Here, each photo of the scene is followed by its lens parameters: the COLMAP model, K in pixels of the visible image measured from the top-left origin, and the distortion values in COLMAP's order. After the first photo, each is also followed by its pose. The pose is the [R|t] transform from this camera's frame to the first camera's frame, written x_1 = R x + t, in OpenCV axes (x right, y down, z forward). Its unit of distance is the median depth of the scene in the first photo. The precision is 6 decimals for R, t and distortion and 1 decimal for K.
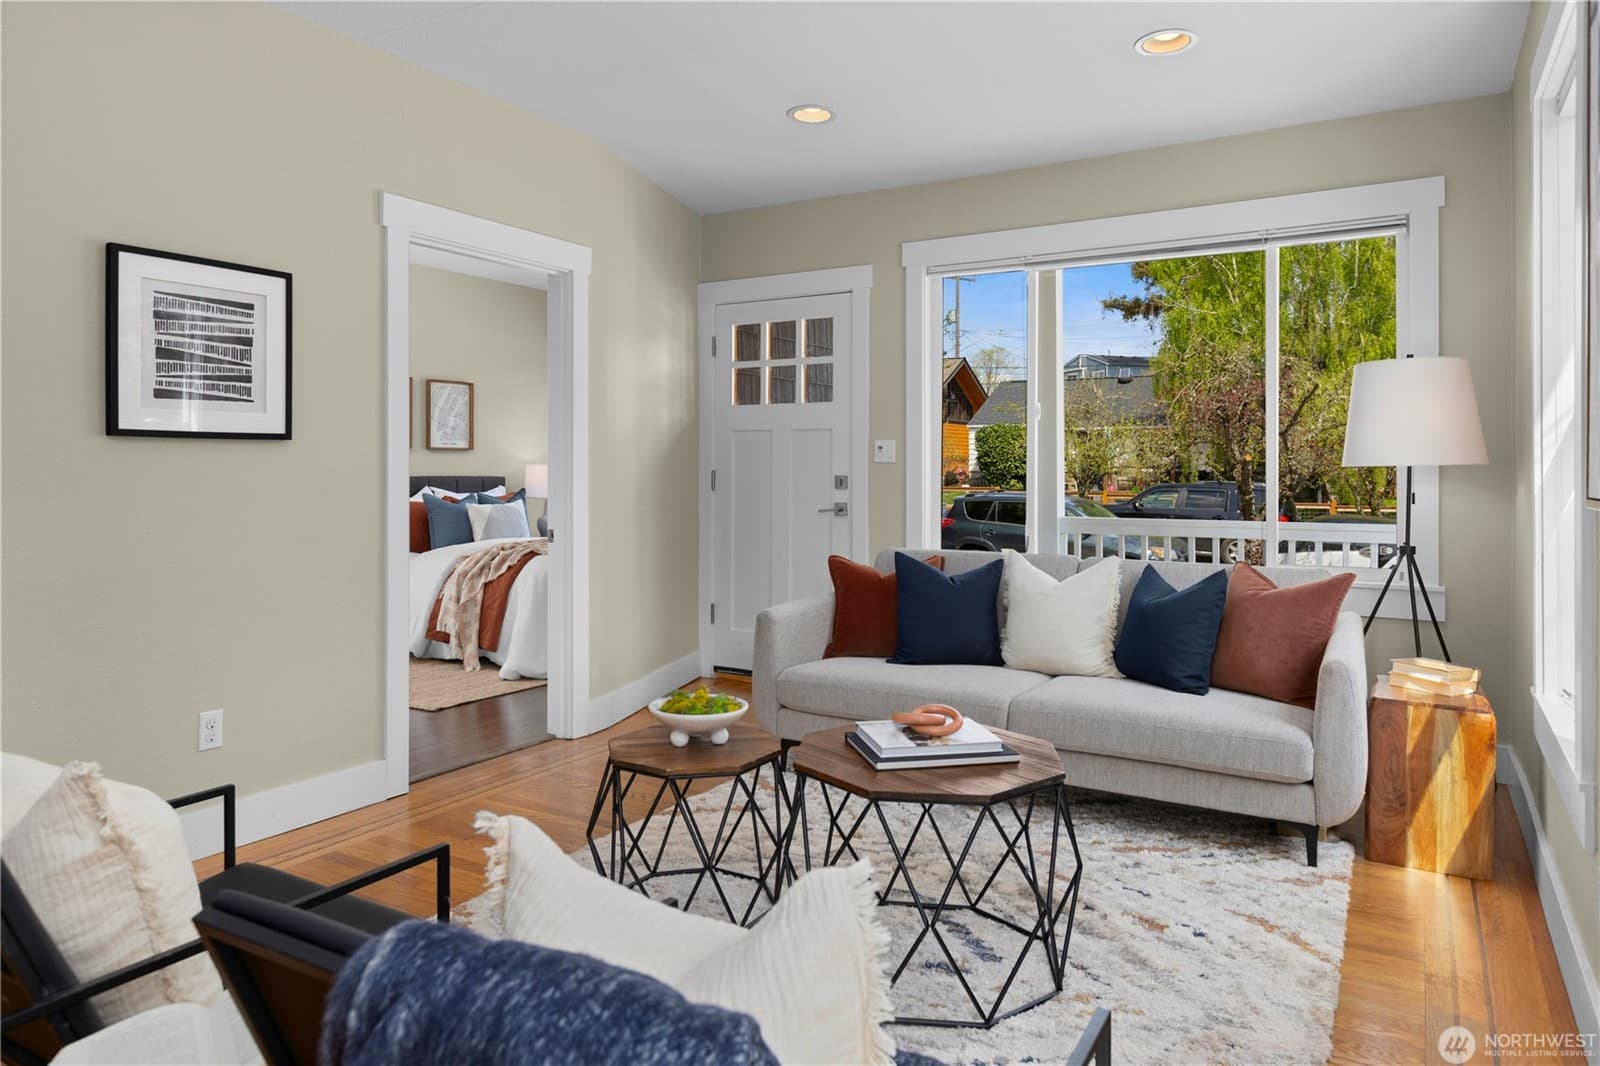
lens RADIAL K [[1034.3, 0, 784.5], [0, 1034.3, 530.7], [0, 0, 1]] dist [-0.007957, 0.007849]
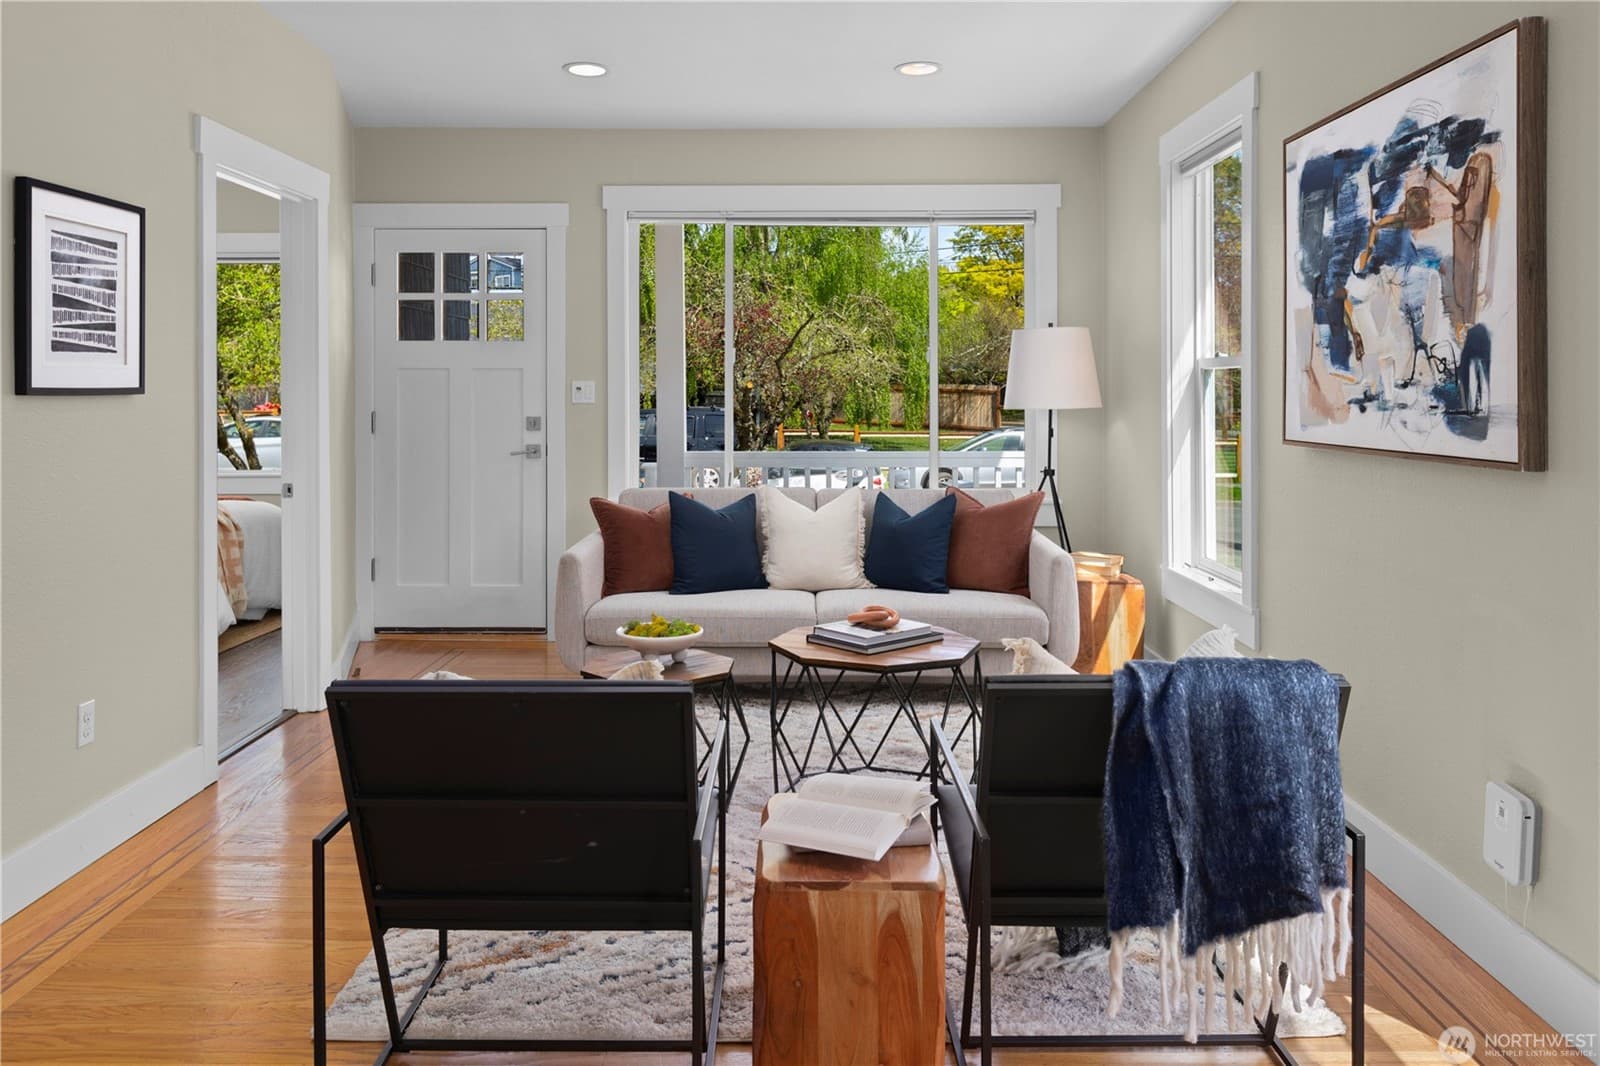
lens RADIAL K [[1248.9, 0, 780.6], [0, 1248.9, 500.6], [0, 0, 1]] dist [0.017217, -0.011659]
pose [[0.861893, -0.047083, 0.504900, -0.579011], [0.031923, 0.998743, 0.038640, -0.020777], [-0.506085, -0.017186, 0.862313, -0.229065]]
